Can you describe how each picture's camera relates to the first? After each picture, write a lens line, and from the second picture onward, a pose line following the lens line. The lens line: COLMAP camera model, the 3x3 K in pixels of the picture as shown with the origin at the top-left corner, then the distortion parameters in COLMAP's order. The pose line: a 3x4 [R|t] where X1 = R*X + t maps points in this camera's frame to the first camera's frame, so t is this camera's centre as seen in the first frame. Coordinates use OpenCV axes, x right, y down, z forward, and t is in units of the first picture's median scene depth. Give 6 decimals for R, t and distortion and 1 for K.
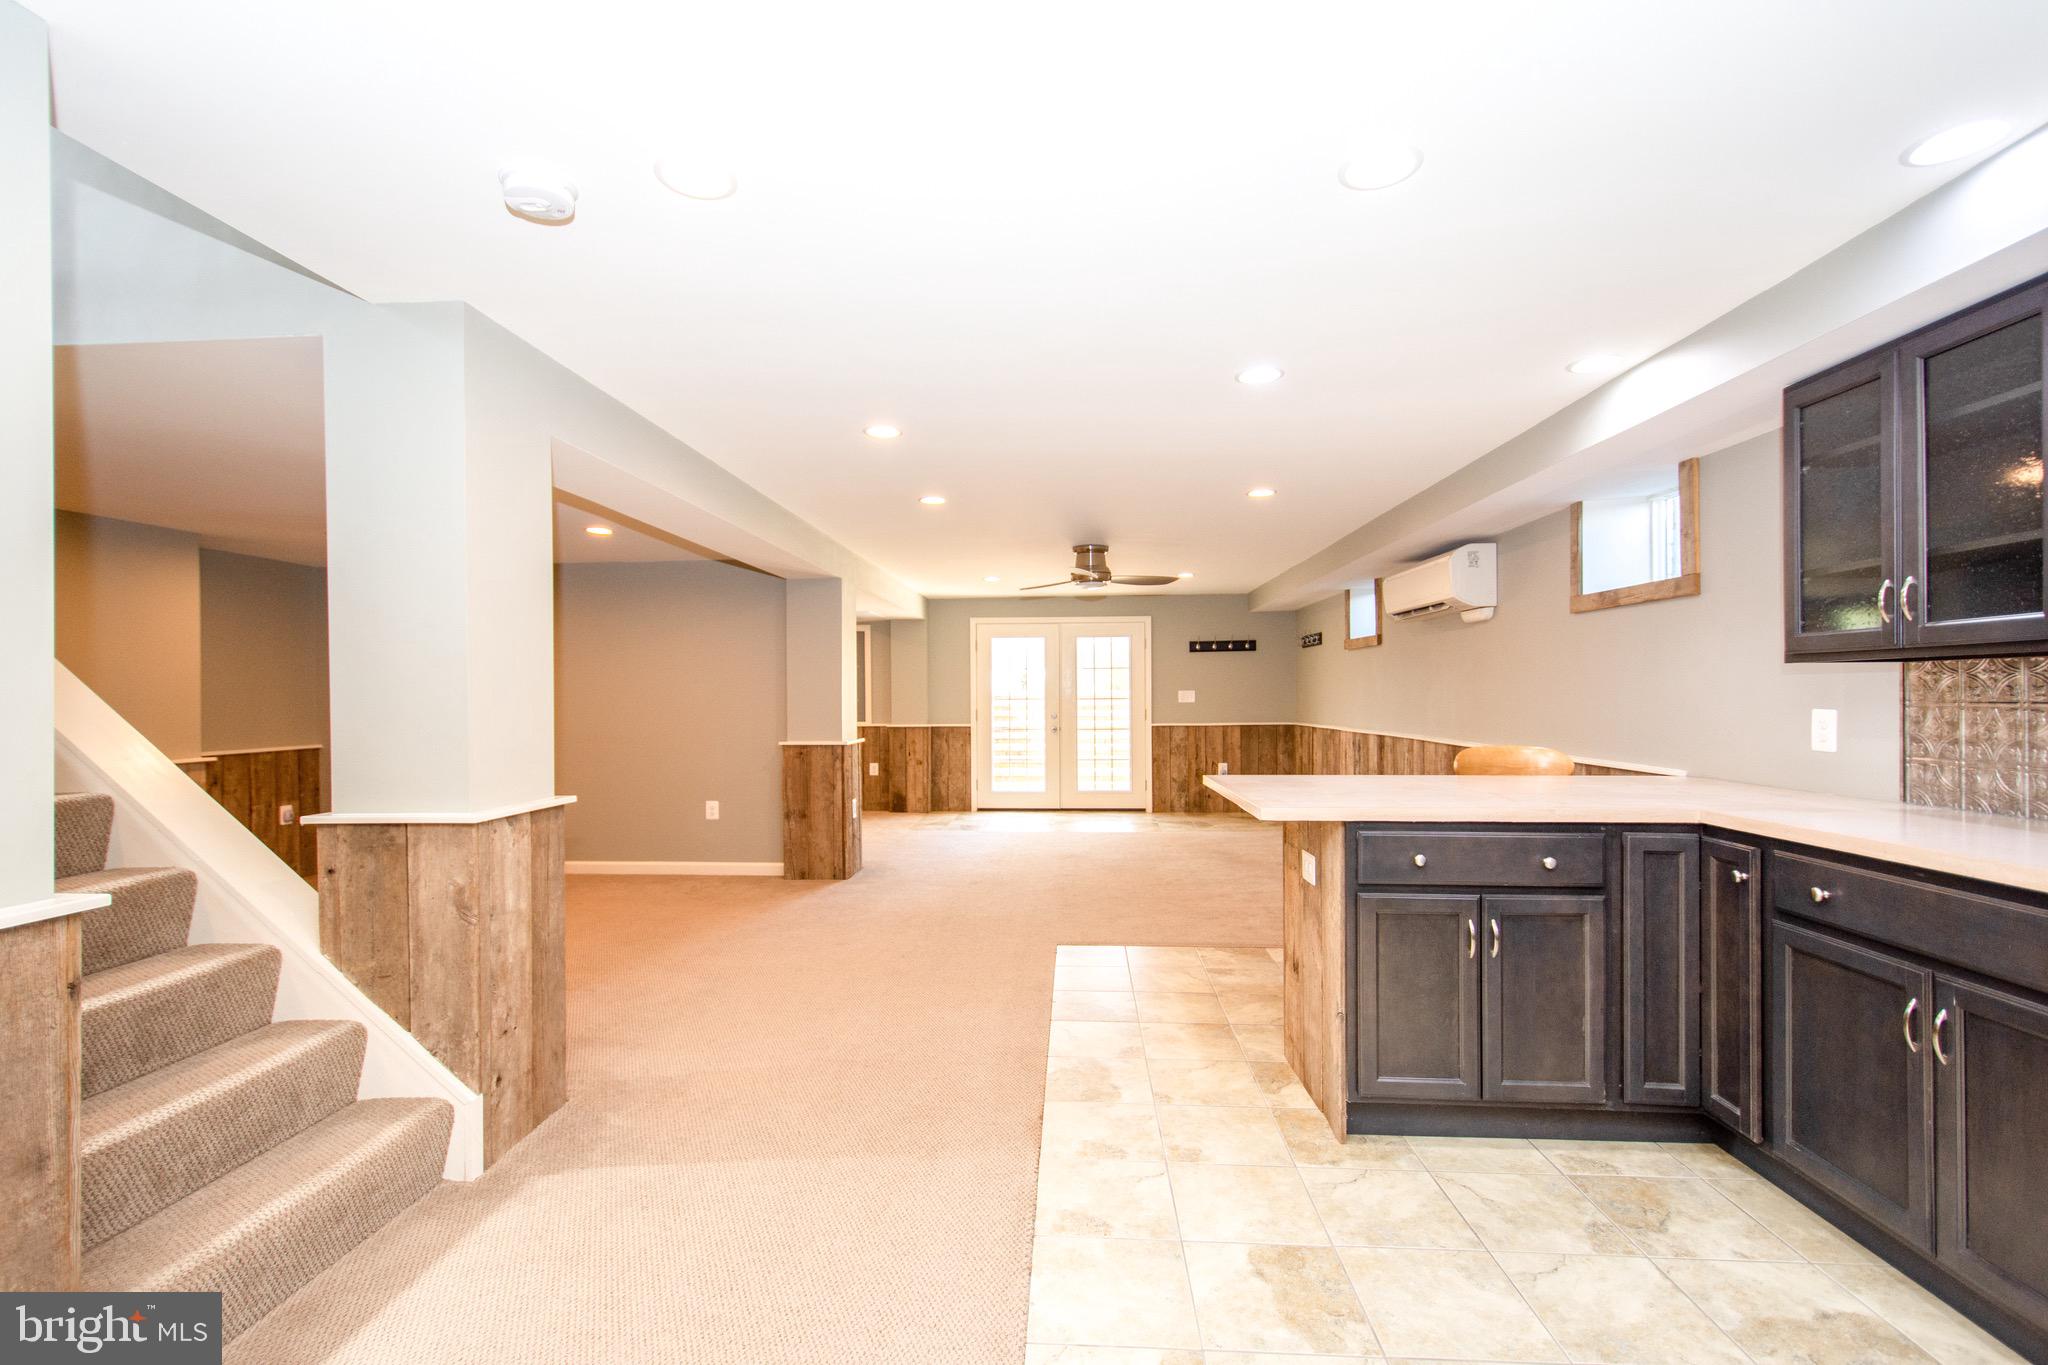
lens RADIAL K [[880.4, 0, 1018.1], [0, 880.4, 699.8], [0, 0, 1]] dist [0.005197, -0.002059]
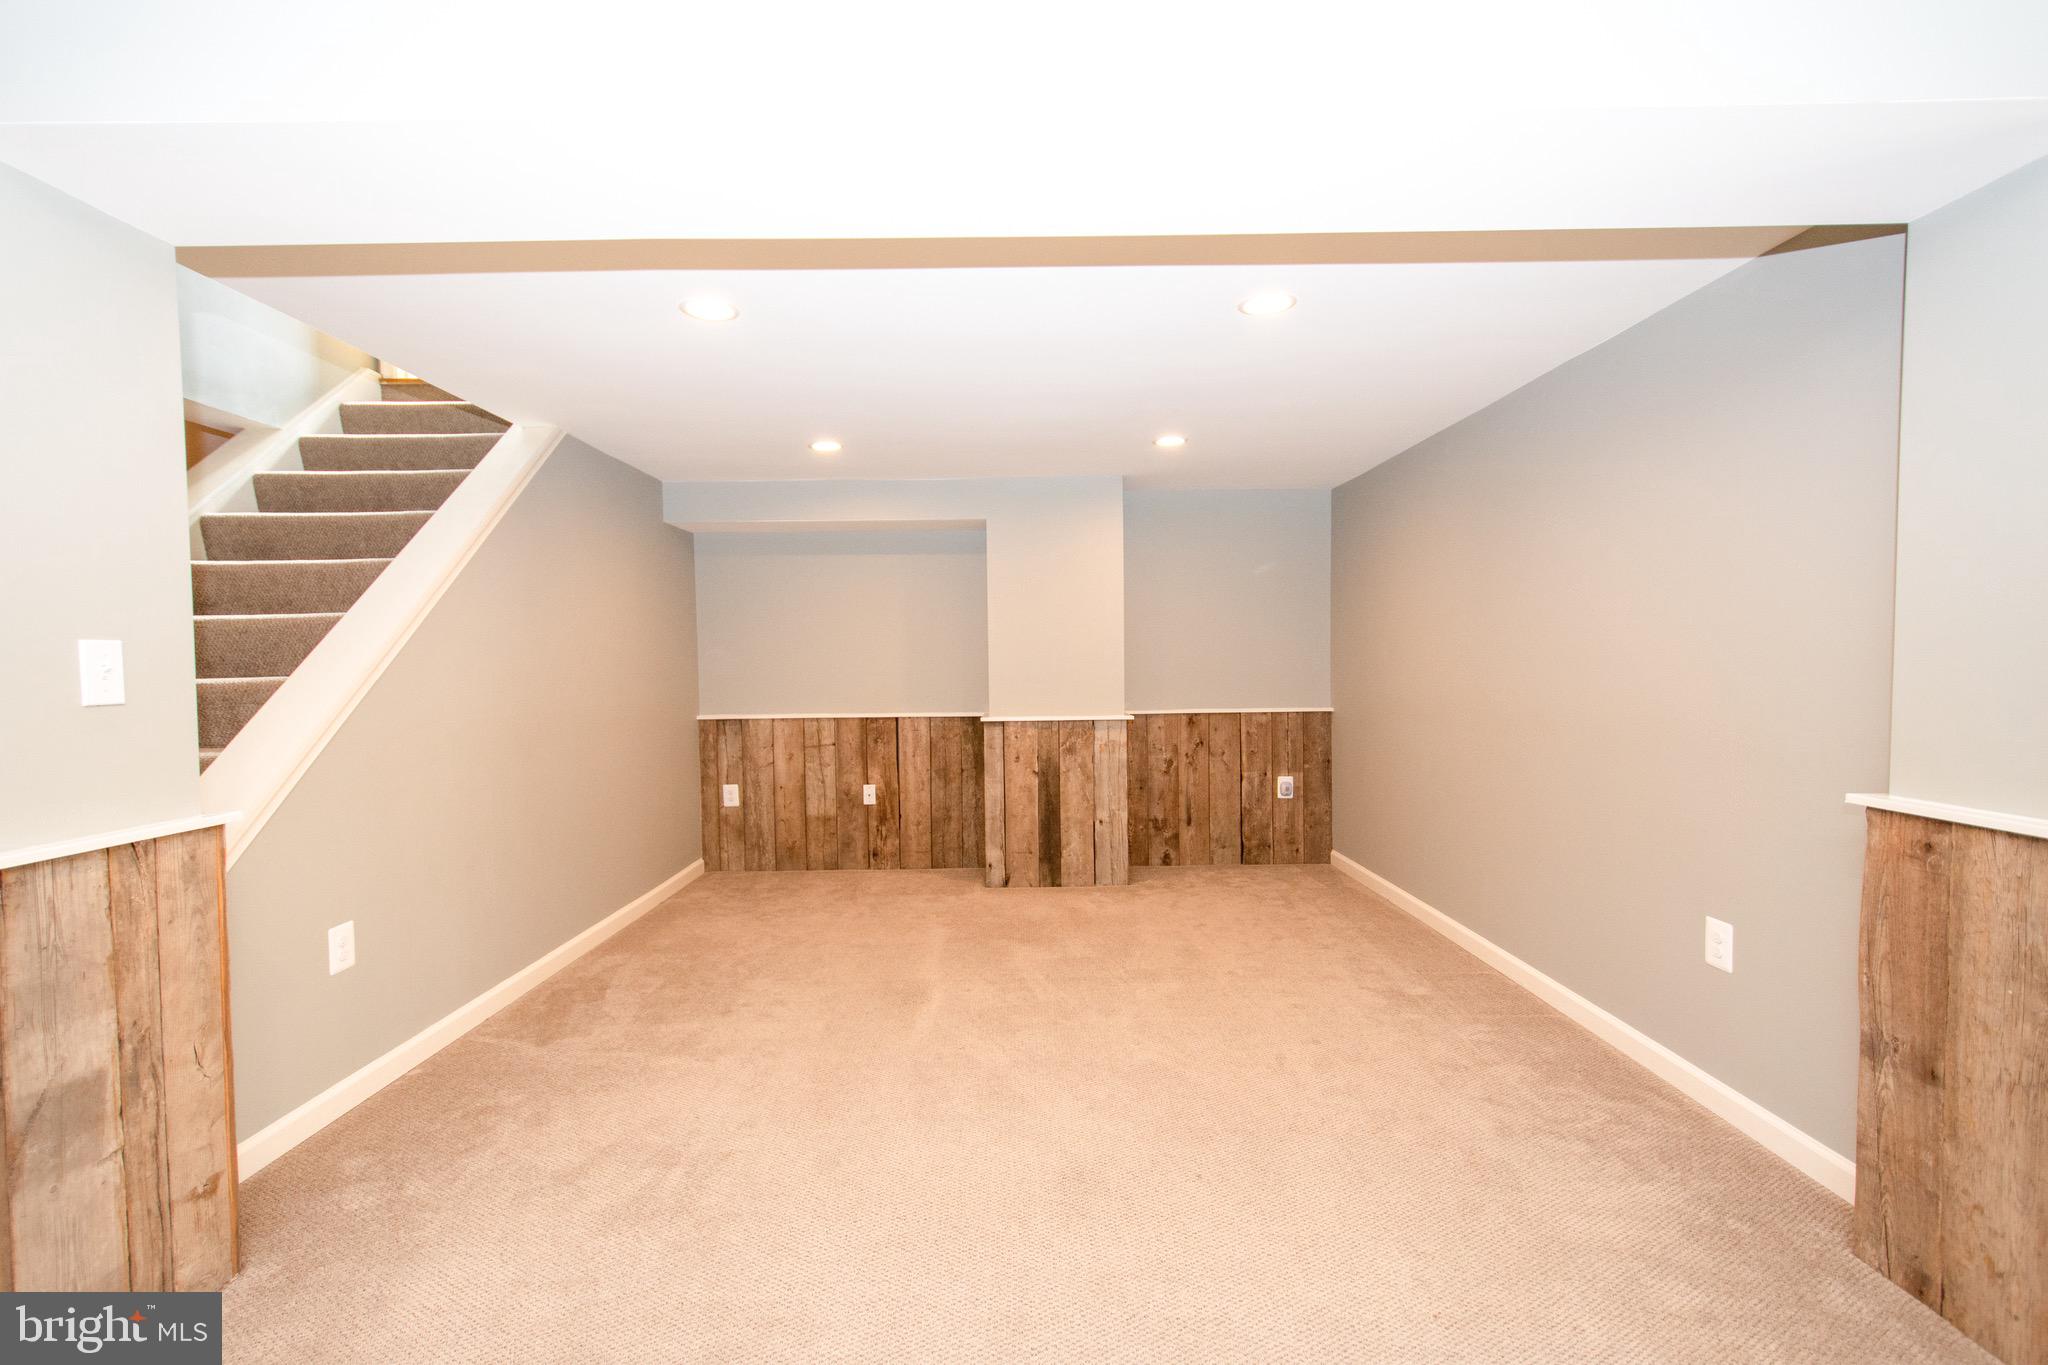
lens RADIAL K [[880.4, 0, 1020.8], [0, 880.4, 687.8], [0, 0, 1]] dist [0.005197, -0.002059]
pose [[0.060131, 0.038168, -0.997460, 0.016504], [0.005665, 0.999240, 0.038578, -0.002067], [0.998174, -0.007971, 0.059869, 1.126630]]
